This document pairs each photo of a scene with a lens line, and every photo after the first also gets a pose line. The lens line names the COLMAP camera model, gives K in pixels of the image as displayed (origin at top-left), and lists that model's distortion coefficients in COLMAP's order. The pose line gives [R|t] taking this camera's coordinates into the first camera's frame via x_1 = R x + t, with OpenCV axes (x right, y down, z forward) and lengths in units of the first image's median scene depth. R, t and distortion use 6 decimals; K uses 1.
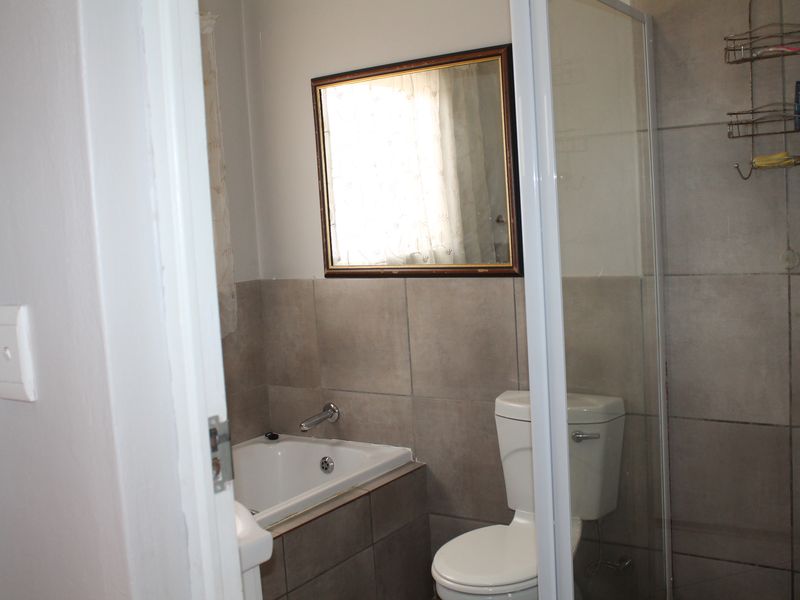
lens RADIAL K [[865.7, 0, 400.0], [0, 865.7, 300.0], [0, 0, 1]] dist [-0.086934, 0.013090]
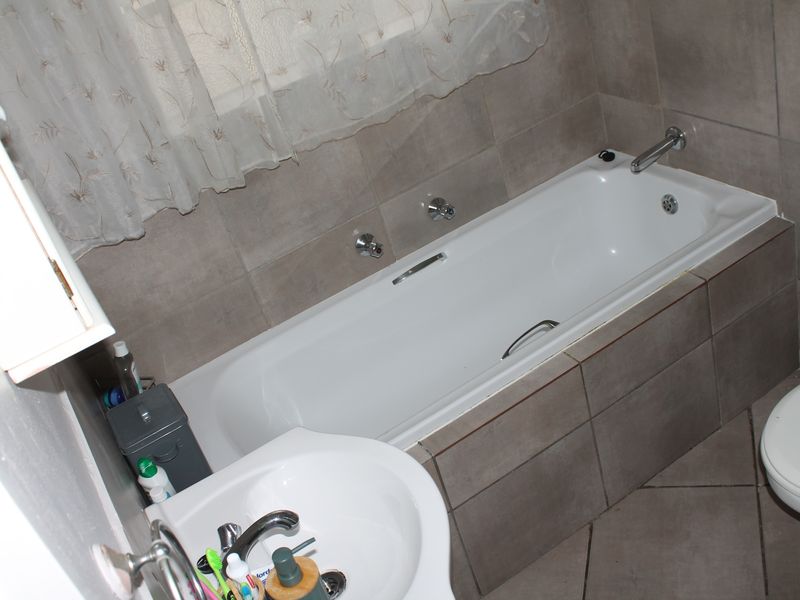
lens RADIAL K [[865.7, 0, 400.0], [0, 865.7, 300.0], [0, 0, 1]] dist [-0.086934, 0.013090]
pose [[0.887037, 0.076964, -0.455239, 0.066251], [0.171042, 0.861072, 0.478852, -0.165711], [0.428848, -0.502625, 0.750639, 0.259890]]
